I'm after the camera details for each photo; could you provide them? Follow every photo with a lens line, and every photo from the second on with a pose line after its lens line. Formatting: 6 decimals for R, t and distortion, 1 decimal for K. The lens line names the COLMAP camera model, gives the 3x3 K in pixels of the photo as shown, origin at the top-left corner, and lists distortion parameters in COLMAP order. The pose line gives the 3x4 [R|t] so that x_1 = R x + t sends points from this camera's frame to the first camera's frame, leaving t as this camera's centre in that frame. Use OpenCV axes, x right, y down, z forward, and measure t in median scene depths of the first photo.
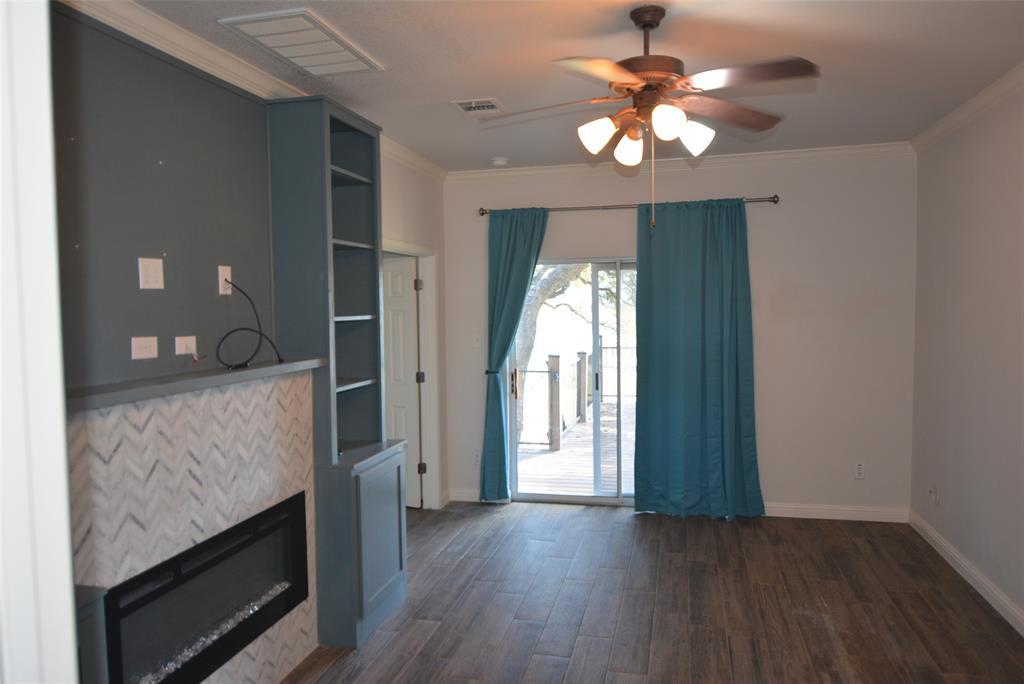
lens RADIAL K [[698.9, 0, 513.7], [0, 698.9, 340.8], [0, 0, 1]] dist [0.009612, -0.030196]
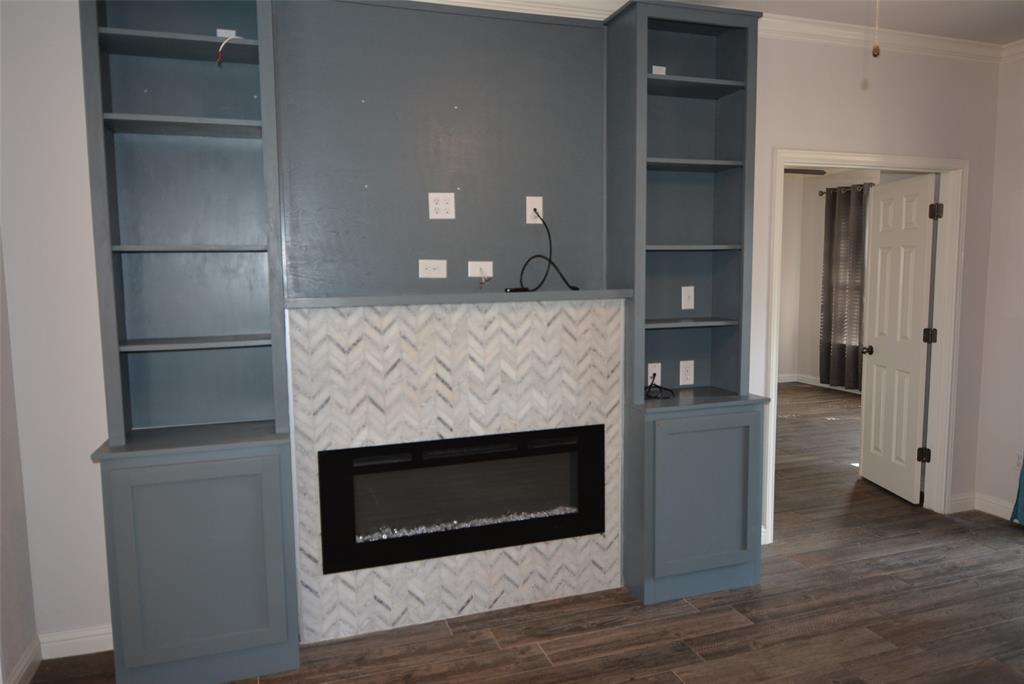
lens RADIAL K [[698.9, 0, 513.7], [0, 698.9, 340.8], [0, 0, 1]] dist [0.009612, -0.030196]
pose [[0.534007, 0.094046, -0.840233, 0.526359], [-0.039580, 0.995485, 0.086268, 0.022415], [0.844553, -0.012812, 0.535318, 0.445005]]
